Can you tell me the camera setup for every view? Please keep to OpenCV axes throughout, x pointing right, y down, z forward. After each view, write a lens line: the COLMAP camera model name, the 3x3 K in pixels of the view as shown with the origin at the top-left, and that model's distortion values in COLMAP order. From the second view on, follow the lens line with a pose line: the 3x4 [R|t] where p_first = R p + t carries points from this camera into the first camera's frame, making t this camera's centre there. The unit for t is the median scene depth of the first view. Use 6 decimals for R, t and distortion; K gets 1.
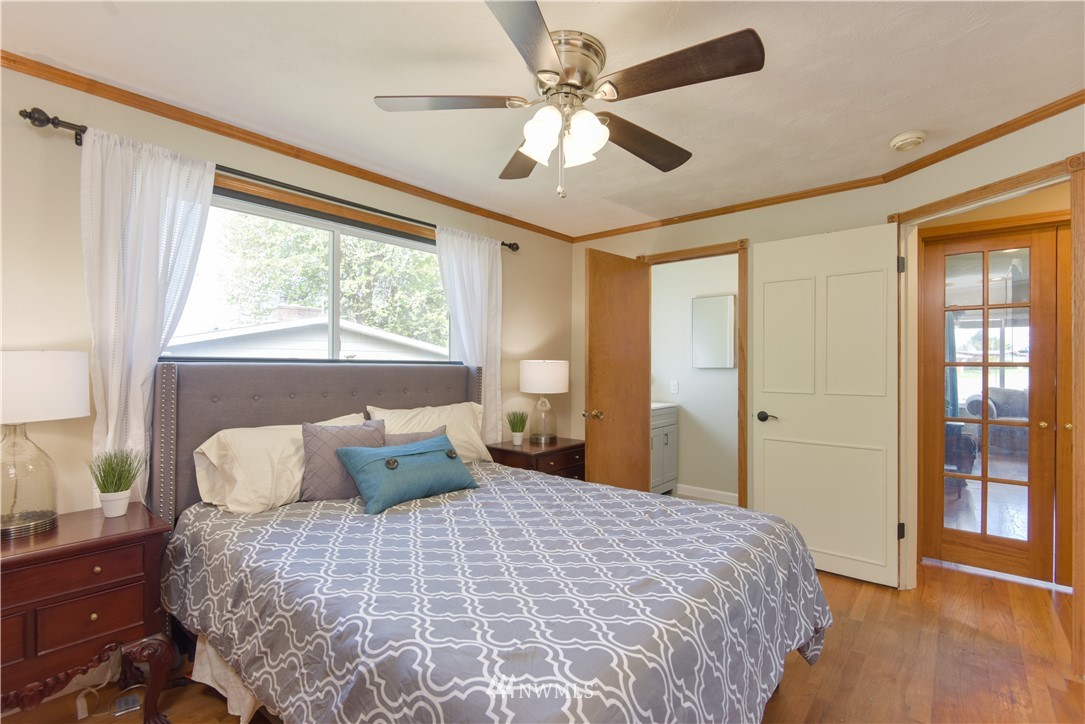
lens RADIAL K [[492.1, 0, 541.4], [0, 492.1, 363.4], [0, 0, 1]] dist [0.010281, -0.008417]
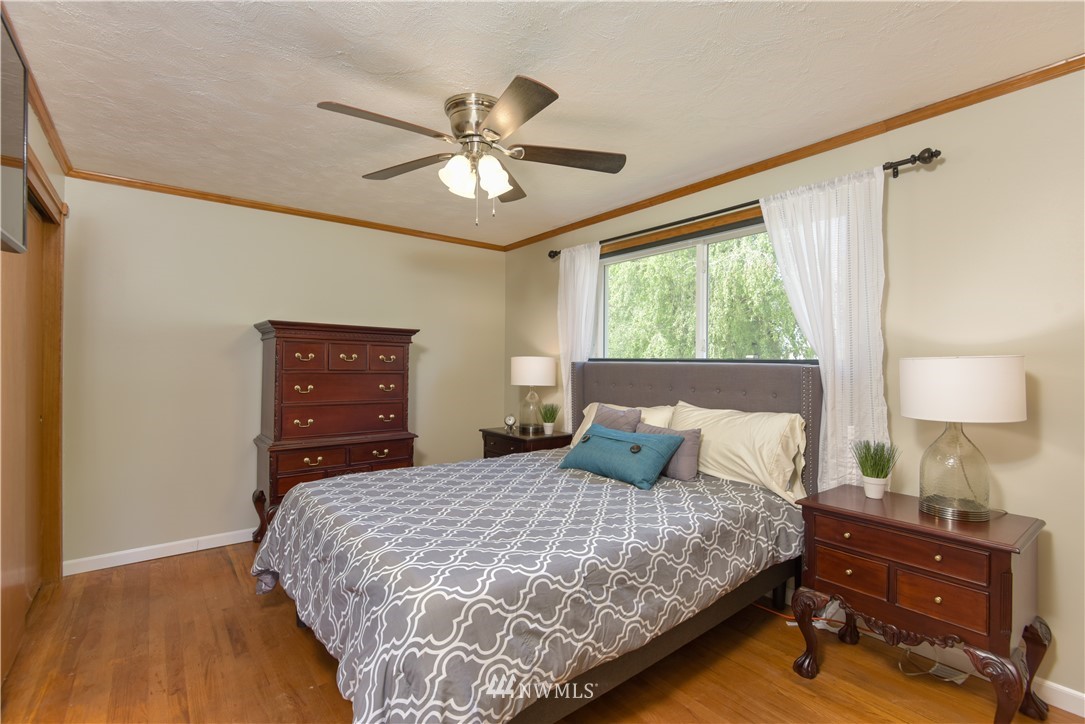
lens RADIAL K [[492.1, 0, 541.0], [0, 492.1, 361.8], [0, 0, 1]] dist [0.010281, -0.008417]
pose [[-0.178221, -0.011187, -0.983927, 0.789573], [-0.000985, 0.999937, -0.011191, 0.012537], [0.983990, -0.001026, -0.178221, 0.886695]]
